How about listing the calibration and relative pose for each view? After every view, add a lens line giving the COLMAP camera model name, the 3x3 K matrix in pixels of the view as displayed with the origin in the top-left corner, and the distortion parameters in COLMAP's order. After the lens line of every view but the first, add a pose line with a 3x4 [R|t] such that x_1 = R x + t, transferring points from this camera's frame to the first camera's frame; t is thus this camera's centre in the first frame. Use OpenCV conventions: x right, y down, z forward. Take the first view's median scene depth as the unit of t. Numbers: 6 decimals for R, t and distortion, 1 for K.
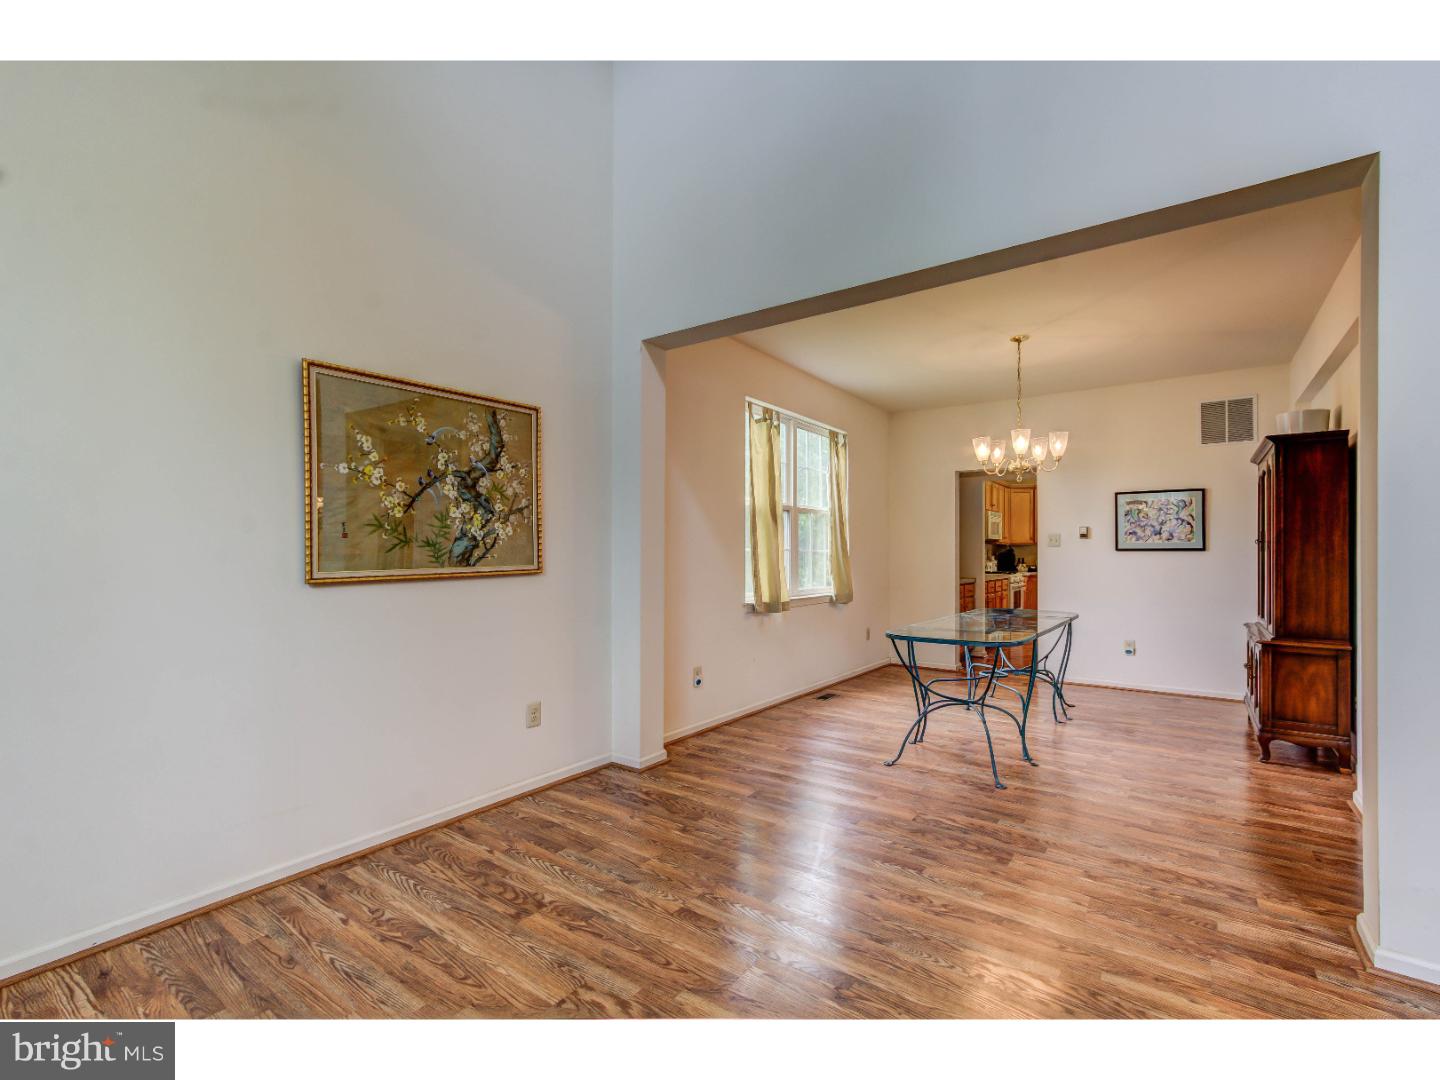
lens RADIAL K [[651.7, 0, 714.3], [0, 651.7, 551.5], [0, 0, 1]] dist [-0.004762, 0.000663]
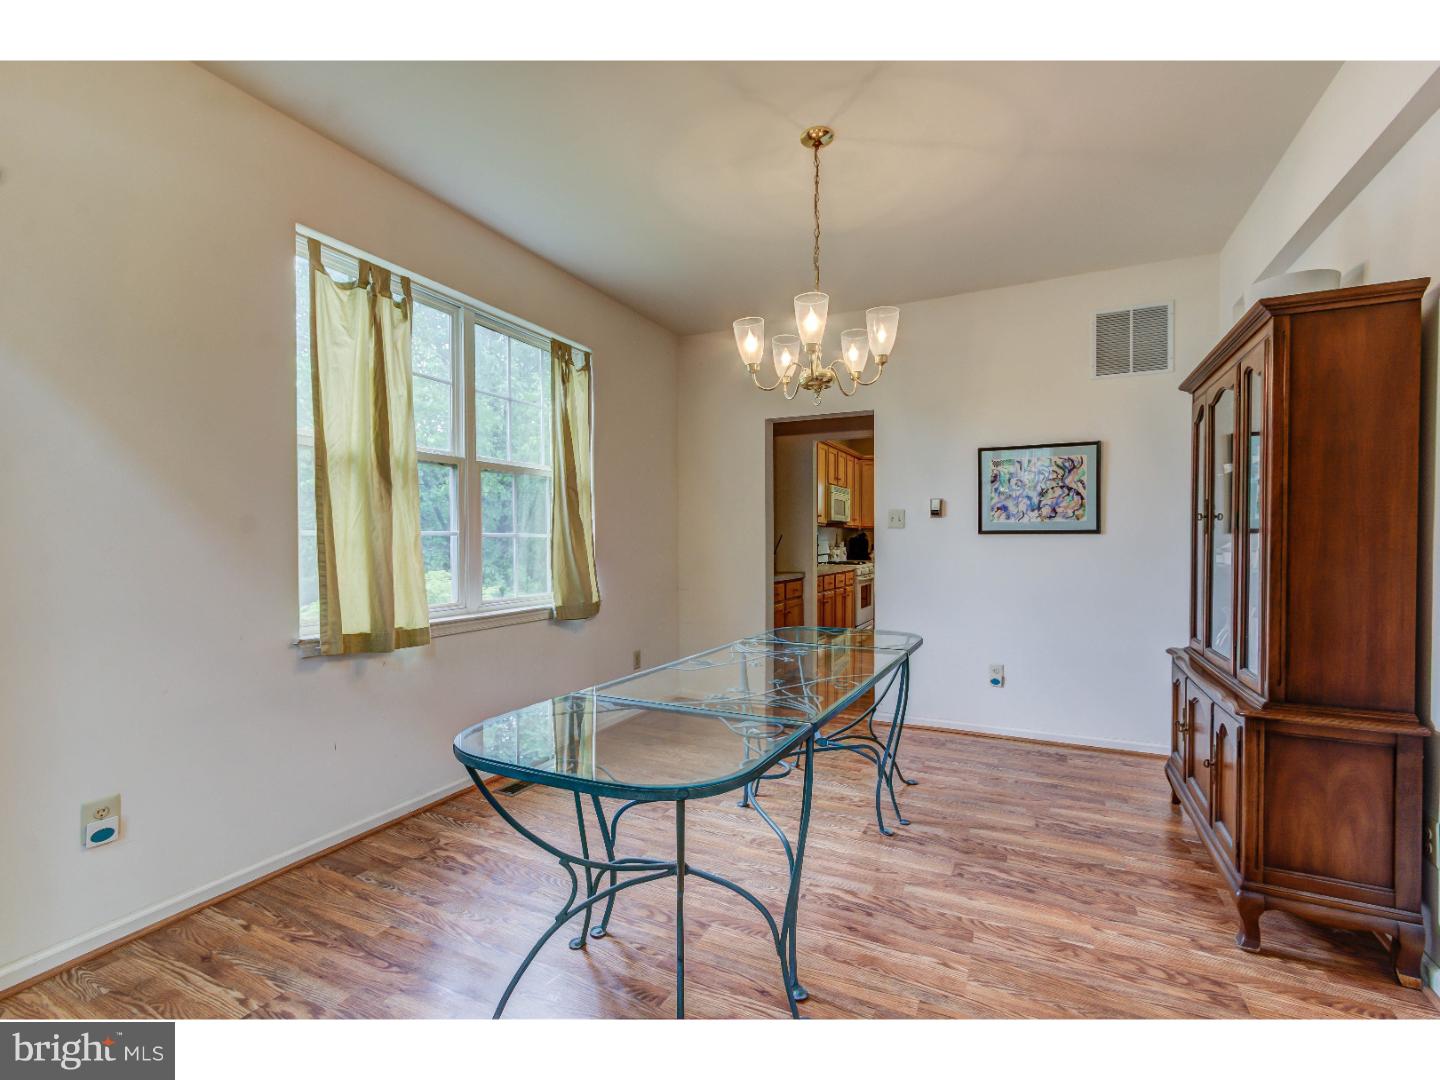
lens RADIAL K [[652.3, 0, 717.8], [0, 652.3, 550.2], [0, 0, 1]] dist [-0.001164, 0.000959]
pose [[0.985156, -0.006461, 0.171541, 0.374293], [0.003212, 0.999810, 0.019211, 0.002812], [-0.171633, -0.018375, 0.984990, 0.606948]]
